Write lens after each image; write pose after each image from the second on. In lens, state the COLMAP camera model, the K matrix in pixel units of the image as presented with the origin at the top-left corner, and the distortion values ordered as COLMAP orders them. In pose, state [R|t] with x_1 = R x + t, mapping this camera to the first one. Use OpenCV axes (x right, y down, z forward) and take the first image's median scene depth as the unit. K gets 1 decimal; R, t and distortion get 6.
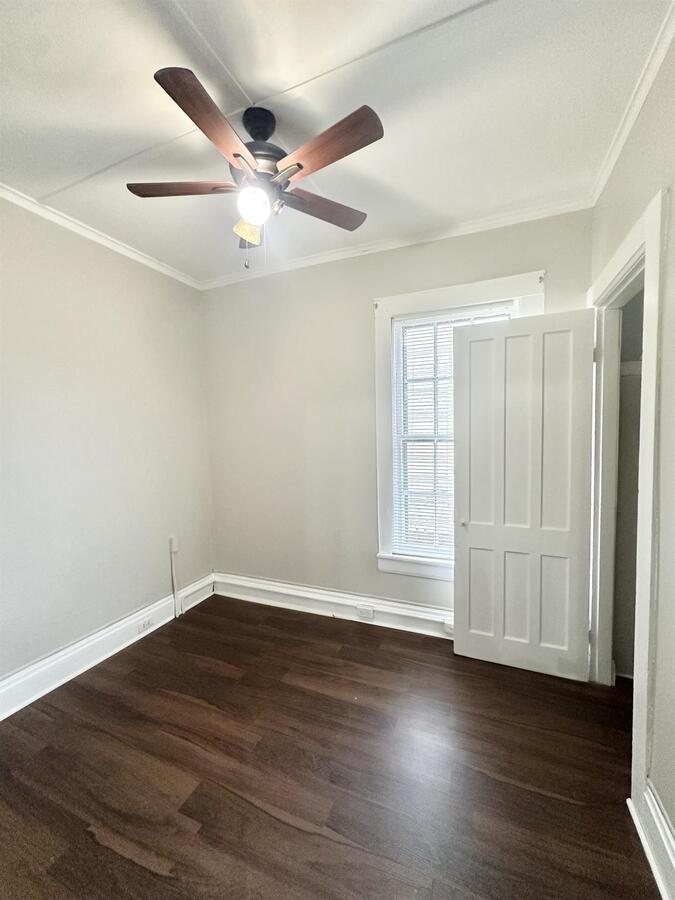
lens RADIAL K [[359.1, 0, 337.5], [0, 359.1, 450.0], [0, 0, 1]] dist [-0.001820, -0.000262]
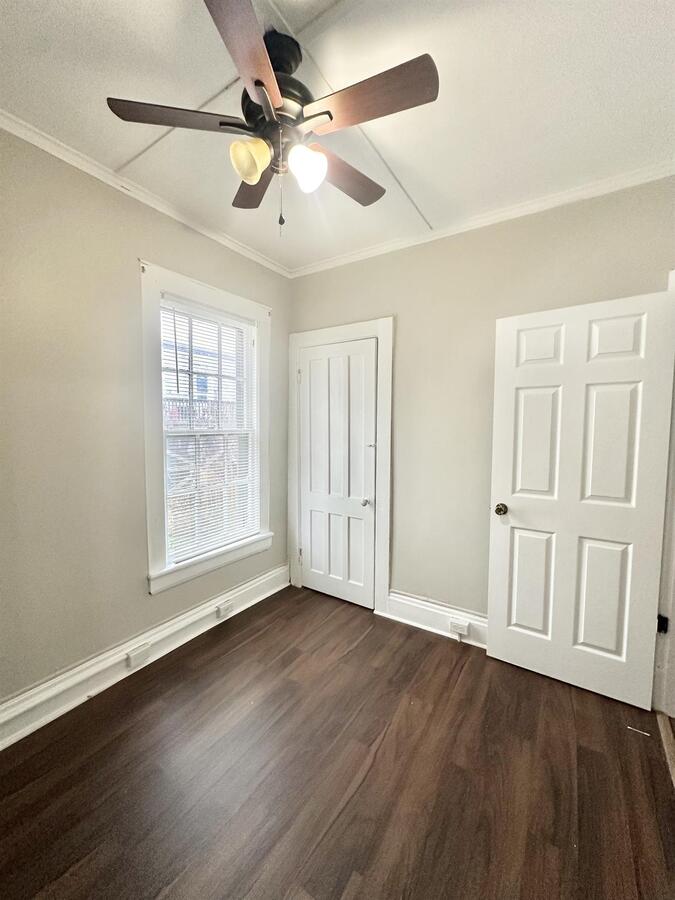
lens RADIAL K [[359.1, 0, 337.5], [0, 359.1, 450.0], [0, 0, 1]] dist [-0.001820, -0.000262]
pose [[0.176709, -0.060271, 0.982416, -0.633106], [0.037890, 0.997800, 0.054400, -0.026887], [-0.983534, 0.027610, 0.178604, 0.448832]]
